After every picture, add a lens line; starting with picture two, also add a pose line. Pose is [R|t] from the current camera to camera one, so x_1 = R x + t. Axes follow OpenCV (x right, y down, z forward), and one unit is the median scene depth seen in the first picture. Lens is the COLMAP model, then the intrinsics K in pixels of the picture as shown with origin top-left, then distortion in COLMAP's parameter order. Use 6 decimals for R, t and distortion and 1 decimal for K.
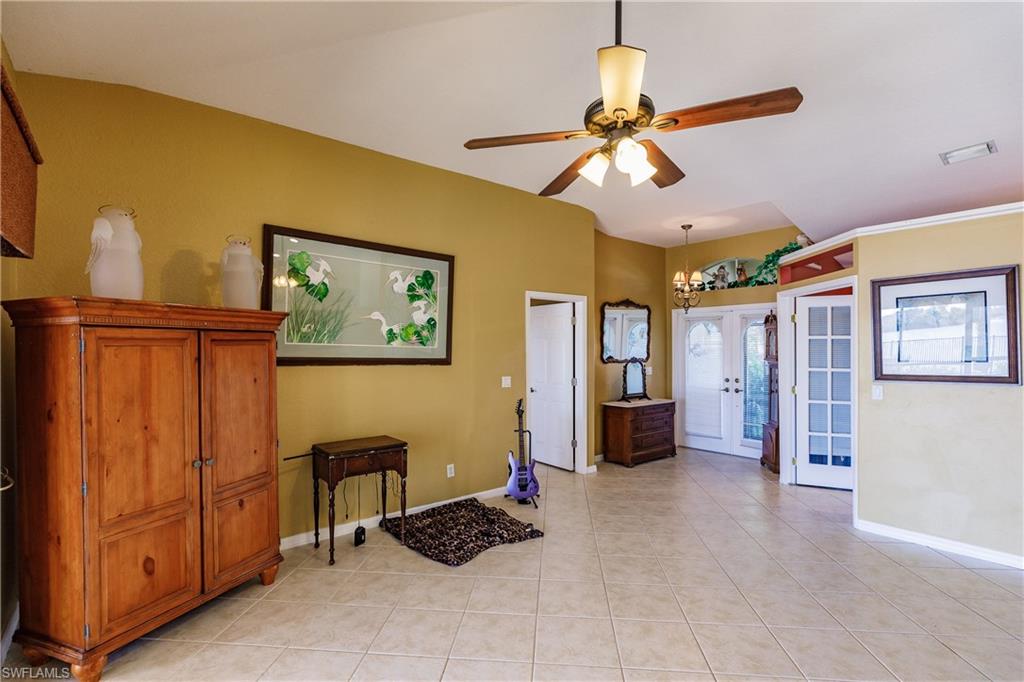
lens RADIAL K [[488.4, 0, 509.5], [0, 488.4, 346.7], [0, 0, 1]] dist [-0.000225, 0.000319]
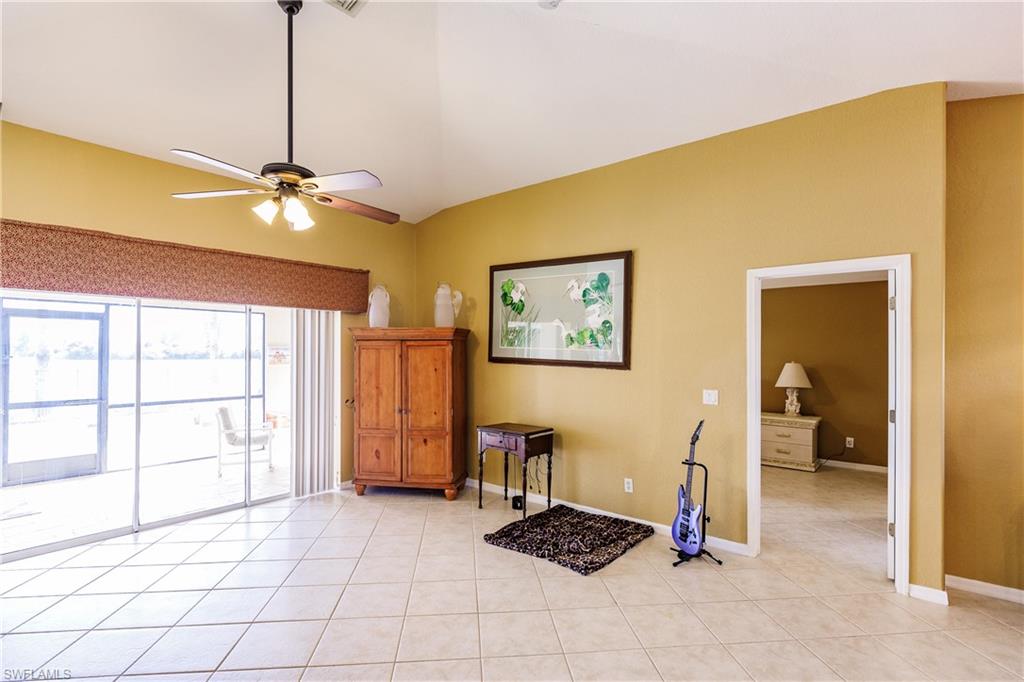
lens RADIAL K [[501.1, 0, 515.9], [0, 501.1, 346.0], [0, 0, 1]] dist [-0.007641, 0.000524]
pose [[0.179541, -0.006608, -0.983728, 0.836274], [-0.004297, 0.999963, -0.007502, 0.000393], [0.983741, 0.005574, 0.179506, 0.678912]]
